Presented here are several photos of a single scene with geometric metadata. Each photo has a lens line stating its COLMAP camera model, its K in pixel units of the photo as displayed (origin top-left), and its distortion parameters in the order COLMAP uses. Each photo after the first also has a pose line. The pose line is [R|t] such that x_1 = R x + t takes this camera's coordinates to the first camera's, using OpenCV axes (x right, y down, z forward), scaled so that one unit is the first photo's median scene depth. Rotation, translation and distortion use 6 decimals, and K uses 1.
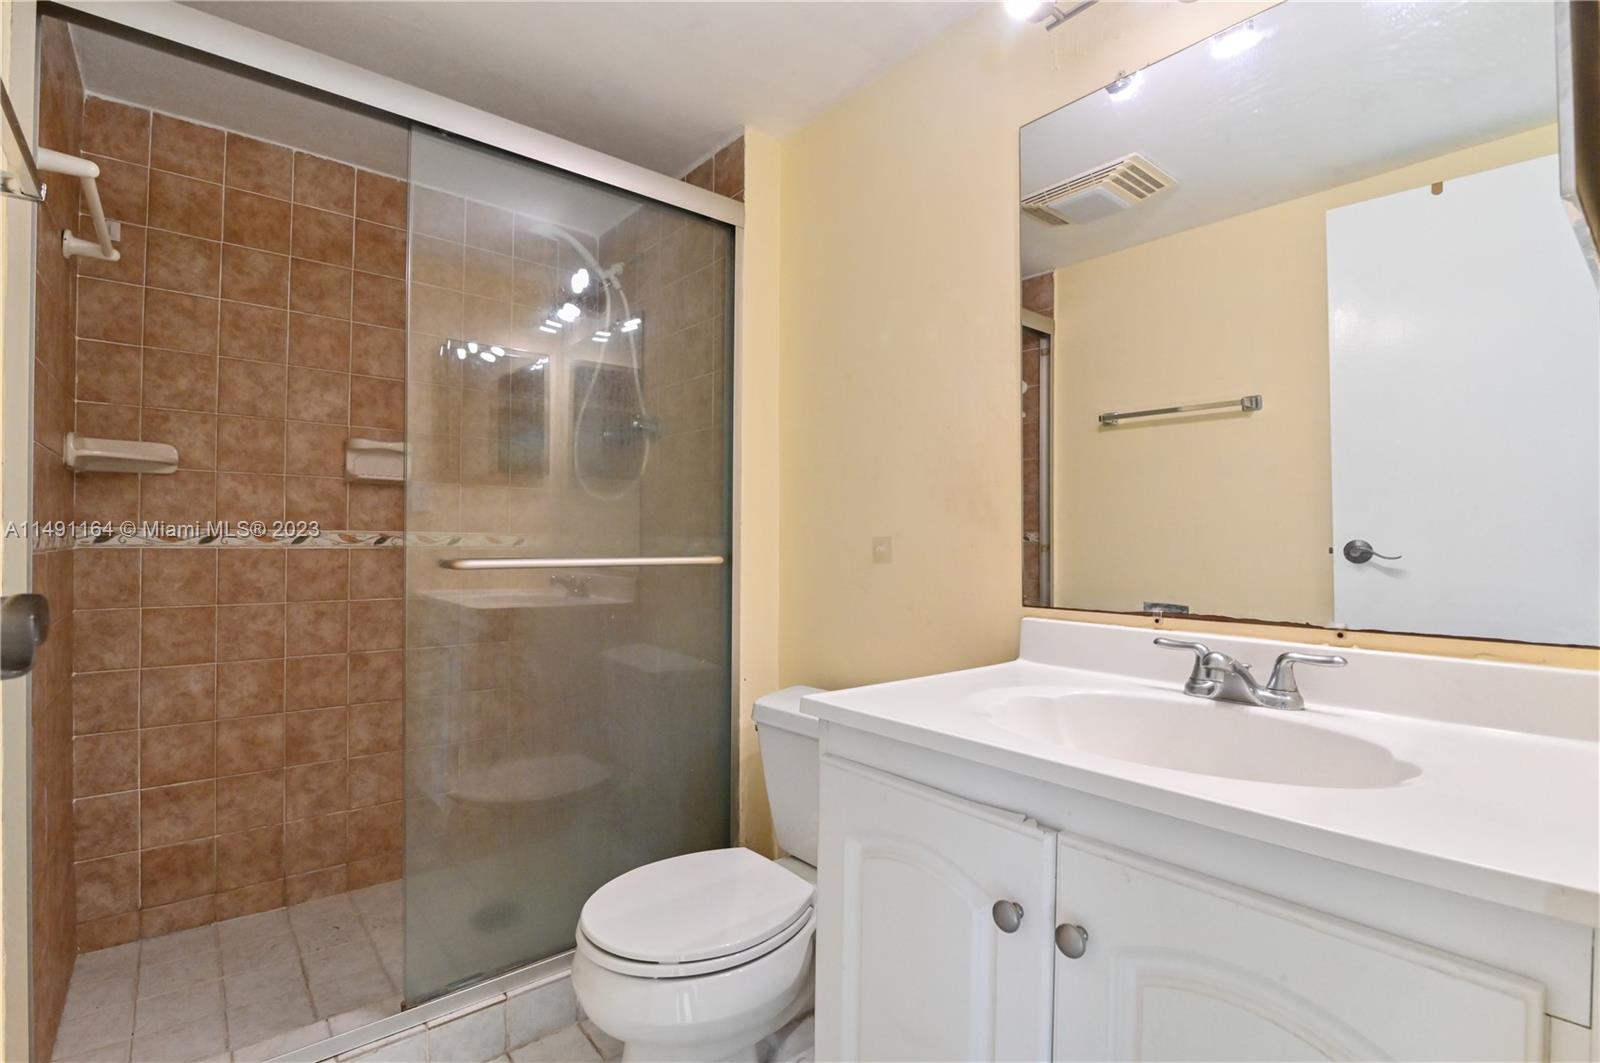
lens RADIAL K [[743.8, 0, 790.4], [0, 743.8, 526.1], [0, 0, 1]] dist [-0.004196, -0.001622]
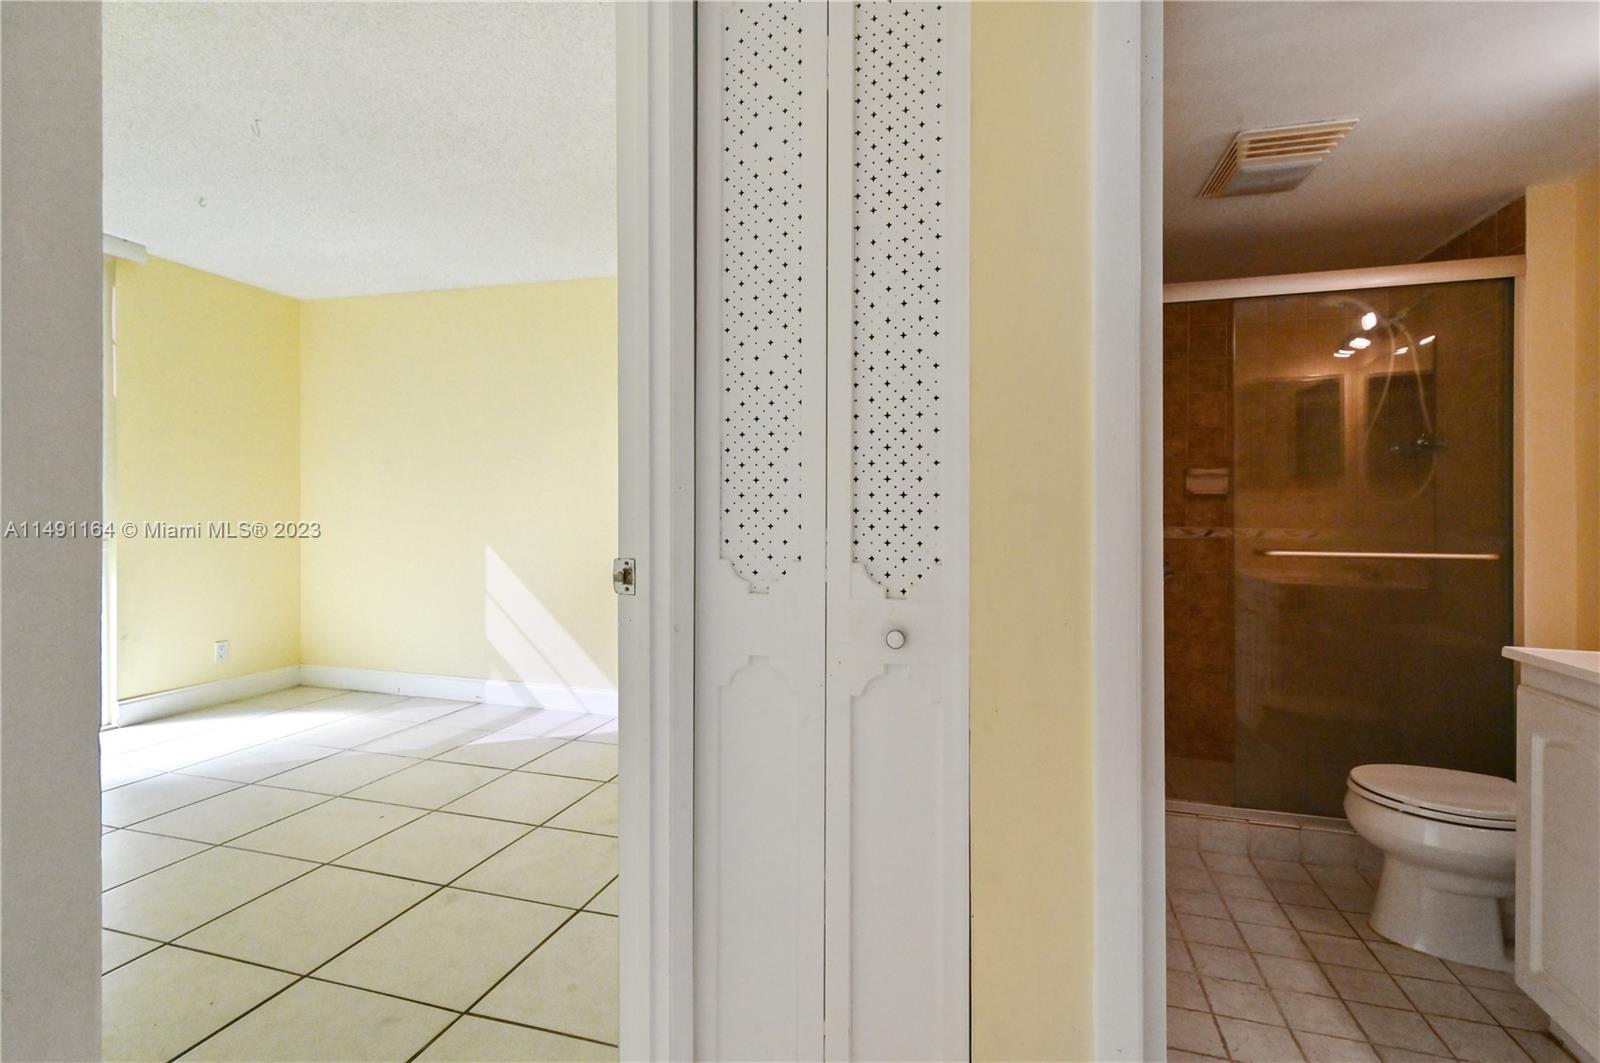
lens RADIAL K [[743.8, 0, 789.0], [0, 743.8, 515.8], [0, 0, 1]] dist [-0.004196, -0.001622]
pose [[0.559748, -0.000552, -0.828663, 0.227587], [0.013210, 0.999879, 0.008257, -0.040915], [0.828557, -0.015569, 0.559688, -0.561249]]
